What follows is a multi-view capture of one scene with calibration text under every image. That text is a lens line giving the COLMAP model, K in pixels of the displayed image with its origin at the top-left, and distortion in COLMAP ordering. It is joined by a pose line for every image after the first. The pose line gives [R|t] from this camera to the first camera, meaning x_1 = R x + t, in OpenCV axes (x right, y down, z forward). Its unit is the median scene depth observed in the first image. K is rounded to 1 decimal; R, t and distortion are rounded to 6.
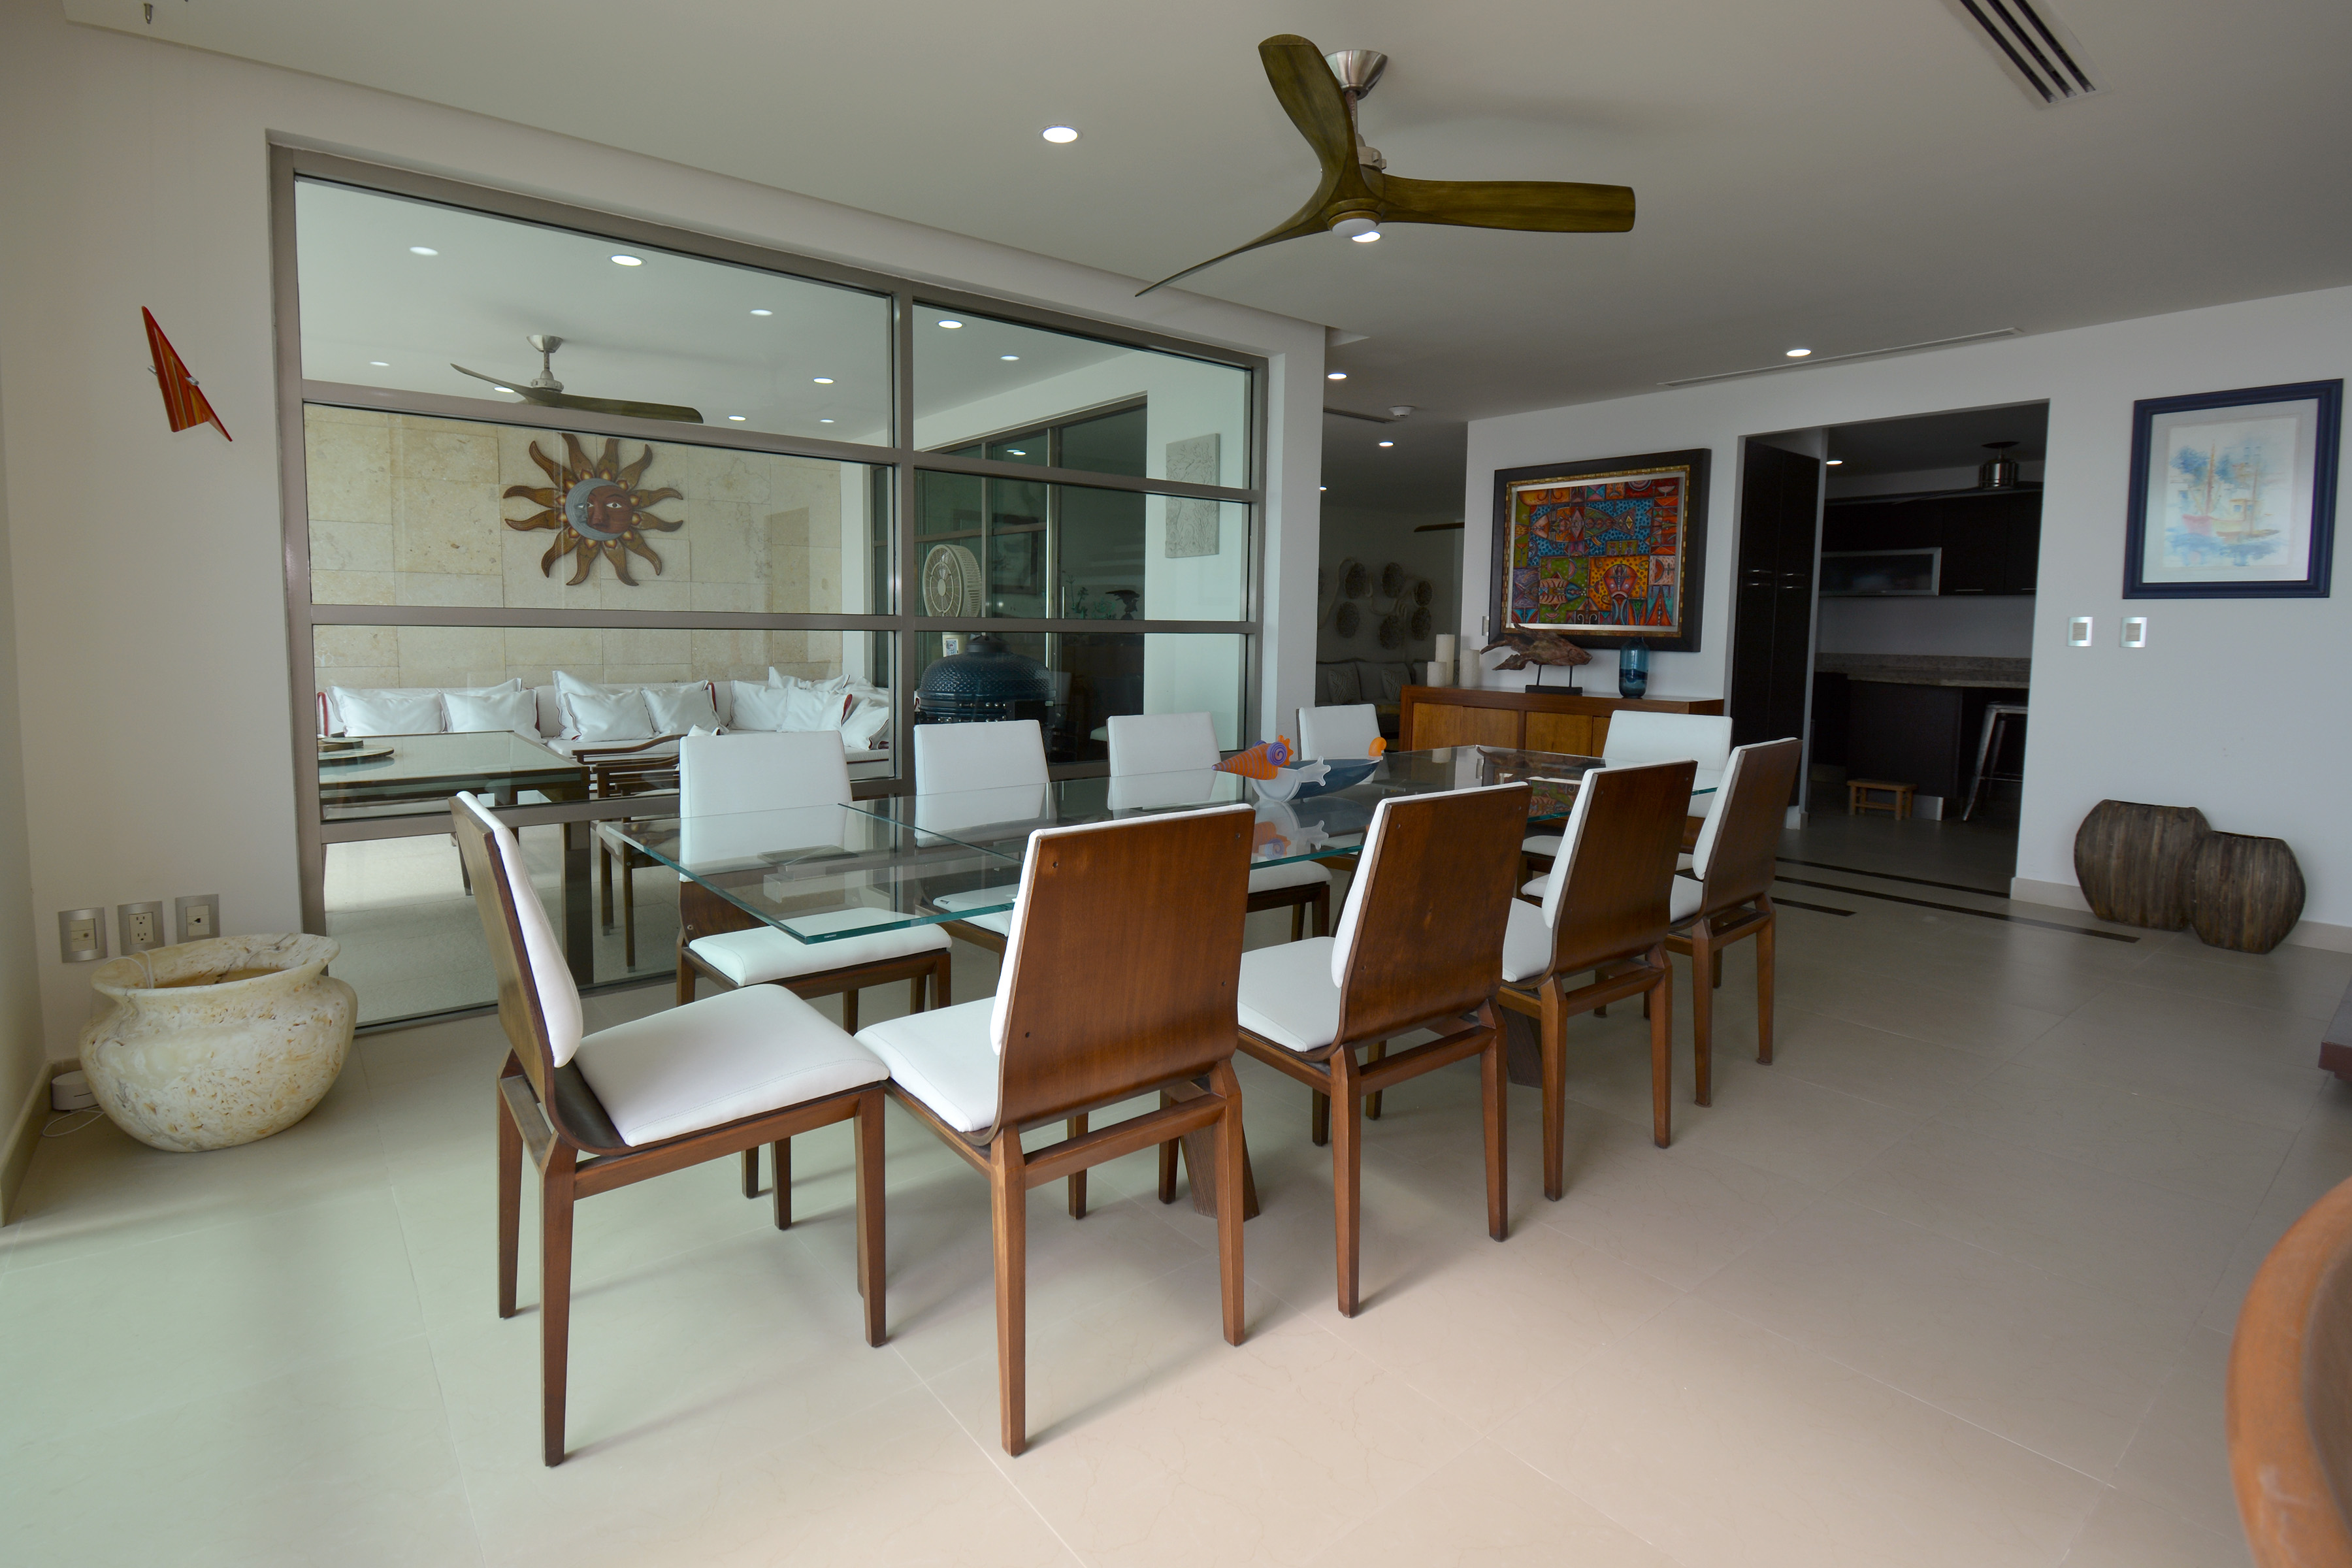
lens RADIAL K [[1117.1, 0, 1155.0], [0, 1117.1, 722.5], [0, 0, 1]] dist [0.025428, -0.039111]
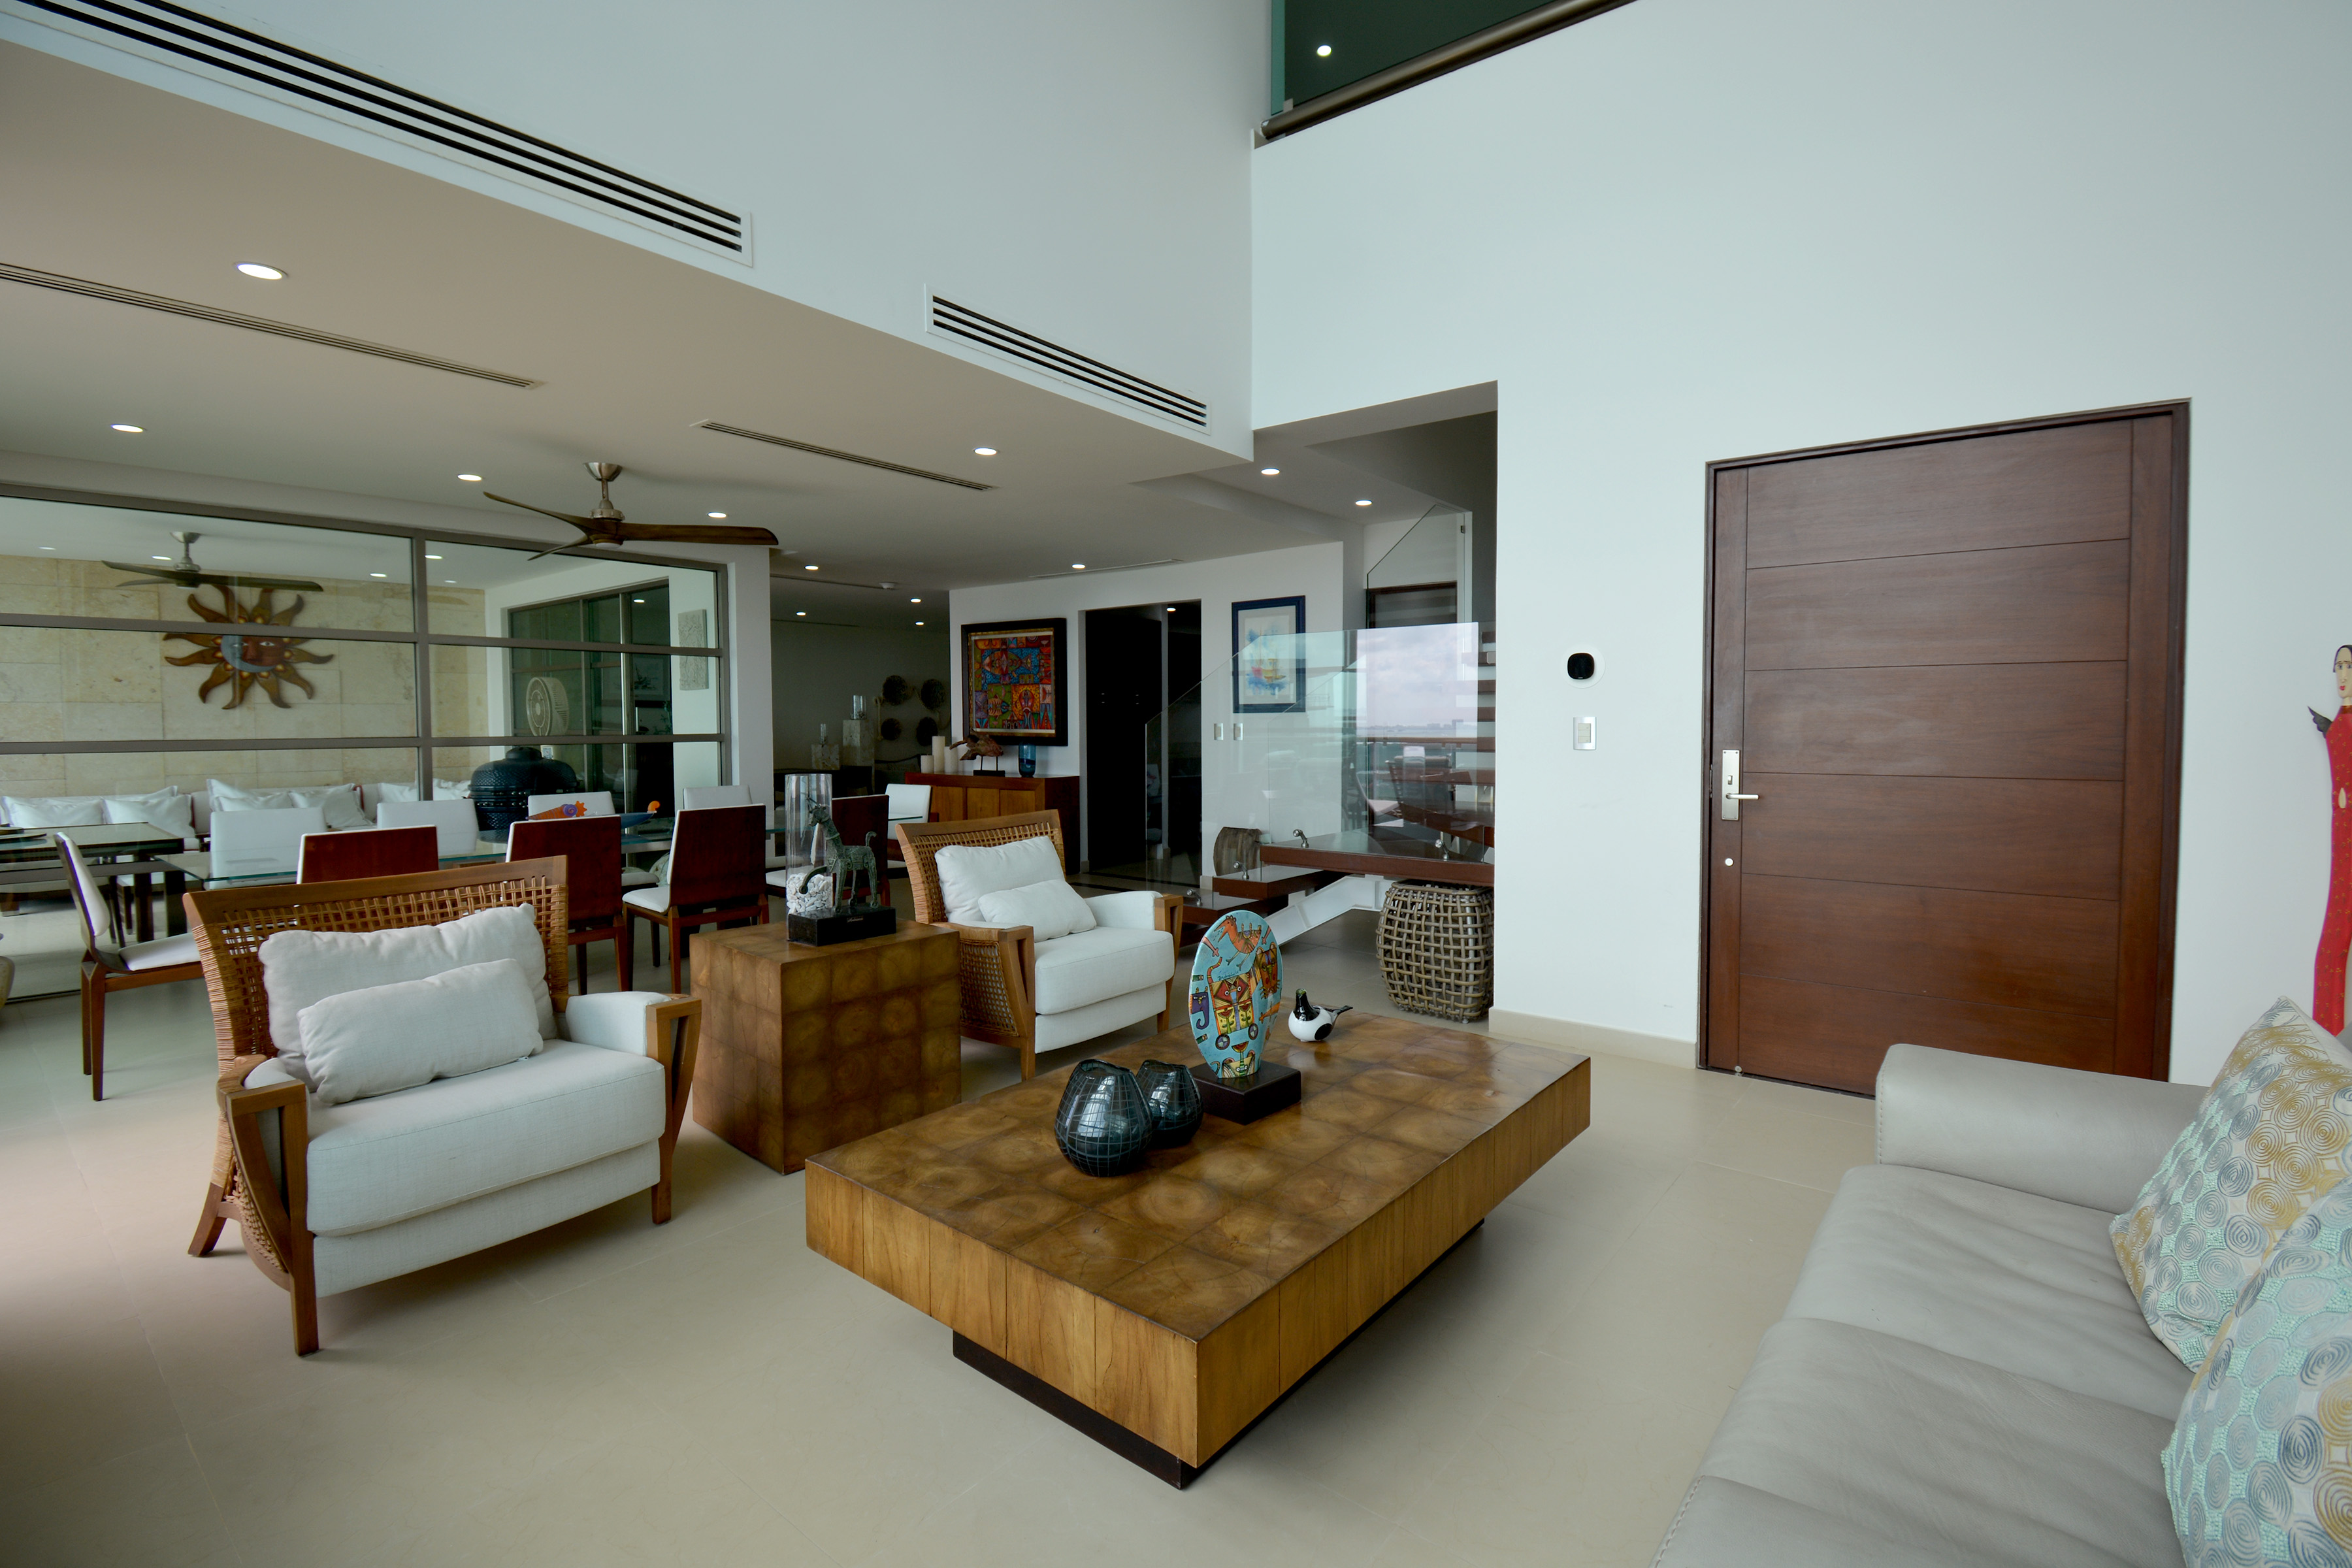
lens RADIAL K [[1033.7, 0, 1199.9], [0, 1033.7, 763.8], [0, 0, 1]] dist [0.019193, -0.025703]
pose [[0.972740, -0.025108, 0.230536, 0.267659], [0.034742, 0.998680, -0.037825, 0.018120], [-0.229282, 0.044803, 0.972328, -0.356266]]
